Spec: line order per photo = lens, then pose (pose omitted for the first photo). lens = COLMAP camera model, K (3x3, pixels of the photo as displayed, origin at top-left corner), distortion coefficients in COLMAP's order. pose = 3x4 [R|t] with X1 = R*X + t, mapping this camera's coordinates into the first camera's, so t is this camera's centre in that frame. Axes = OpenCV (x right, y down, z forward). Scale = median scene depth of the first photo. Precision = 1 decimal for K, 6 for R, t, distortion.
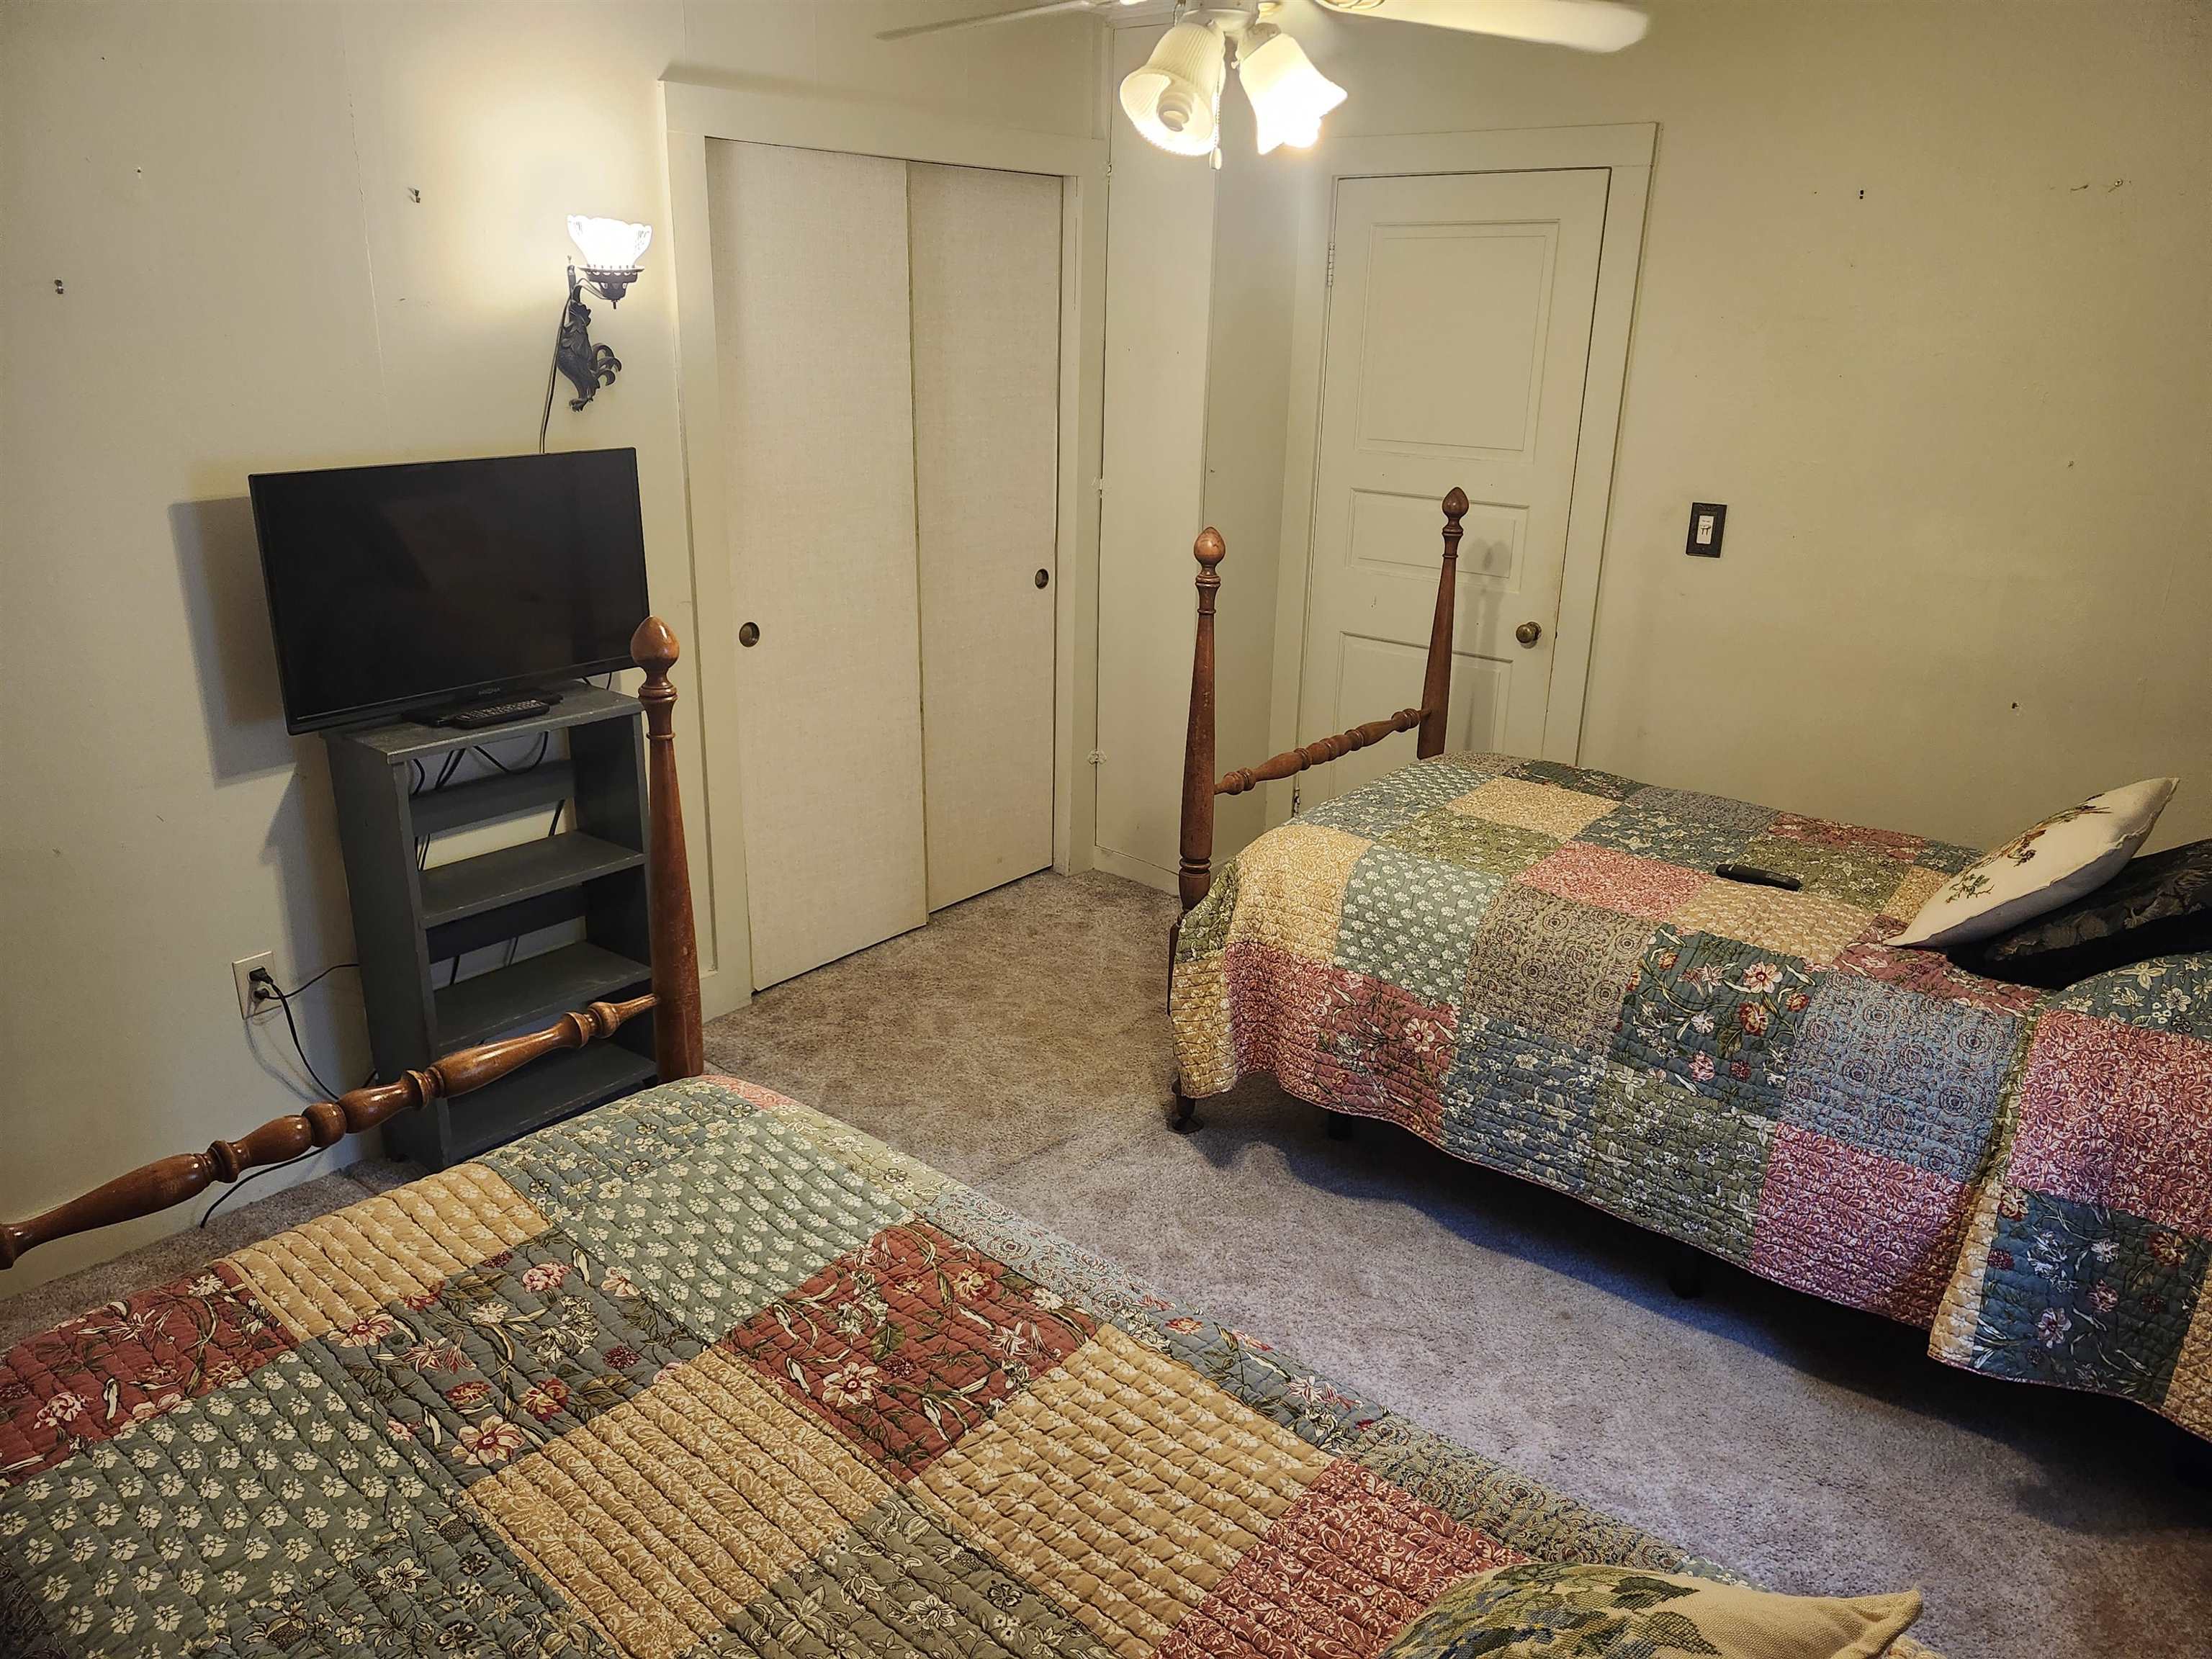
lens RADIAL K [[1543.9, 0, 1121.0], [0, 1543.9, 759.5], [0, 0, 1]] dist [0.060567, -0.066561]
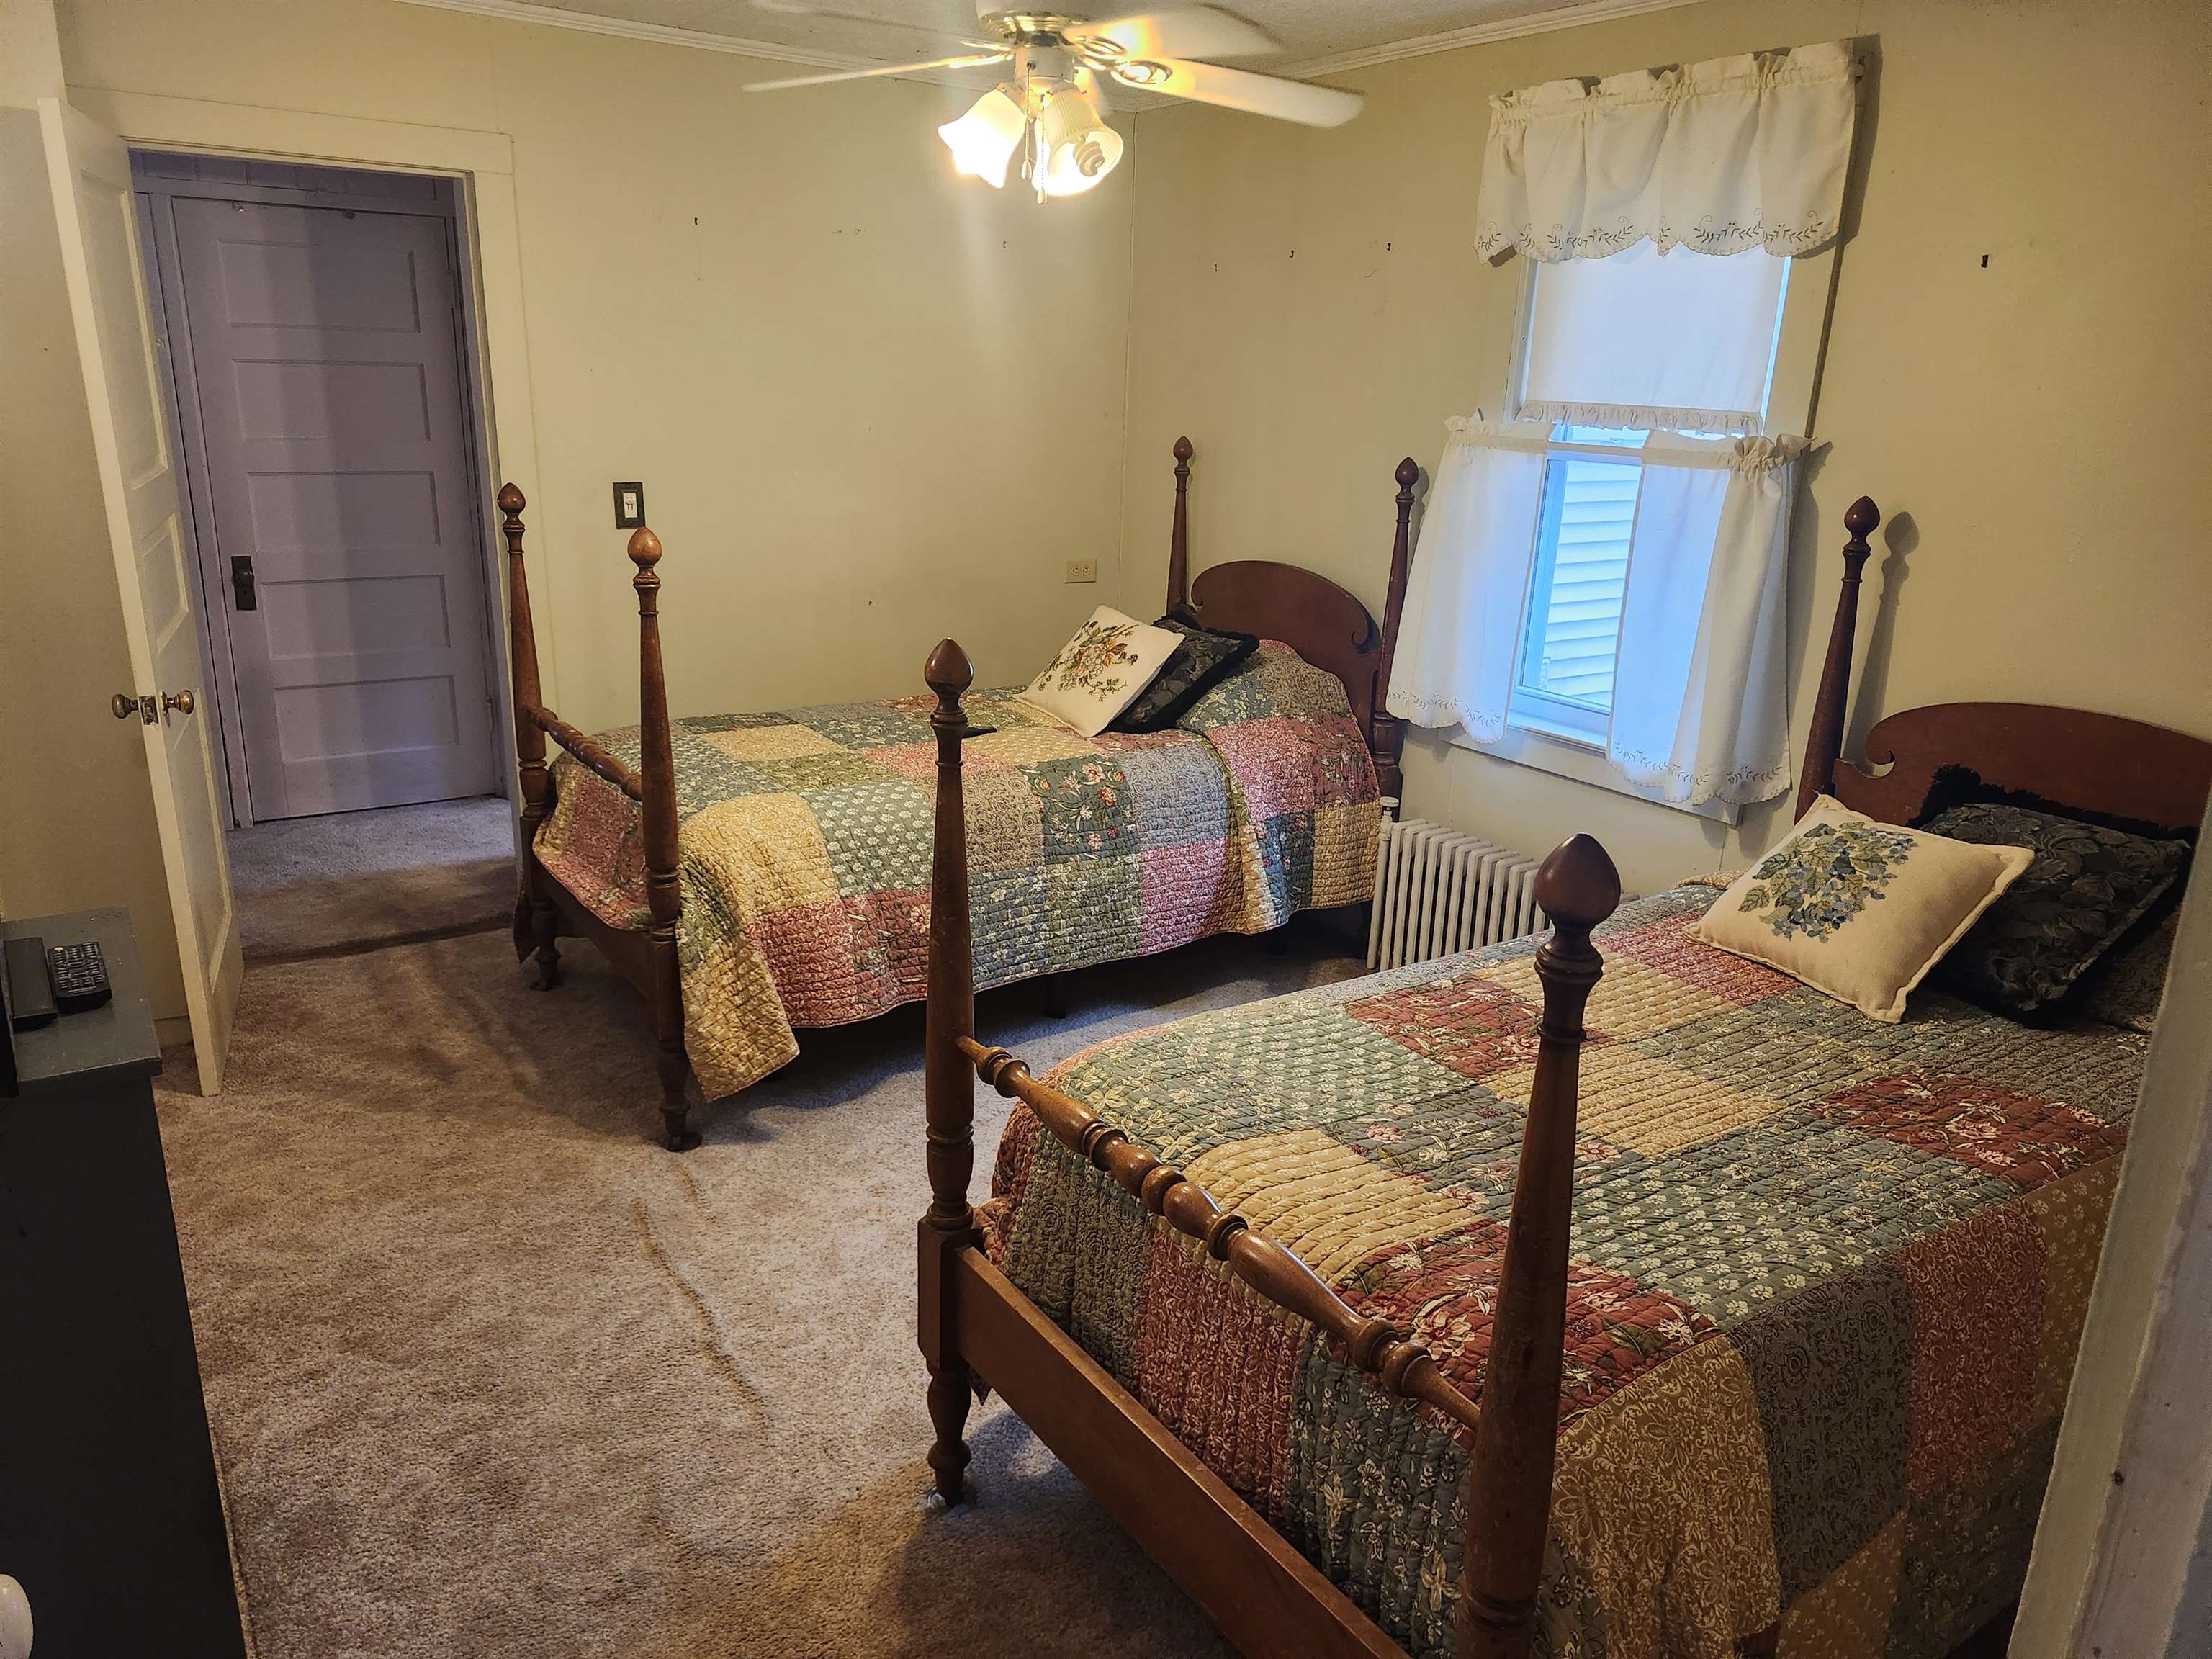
lens RADIAL K [[1543.9, 0, 1111.2], [0, 1543.9, 829.0], [0, 0, 1]] dist [0.060567, -0.066561]
pose [[0.258194, -0.284531, 0.923243, -0.930560], [0.246944, 0.943337, 0.221664, -0.128038], [-0.933999, 0.170757, 0.313827, 0.507346]]
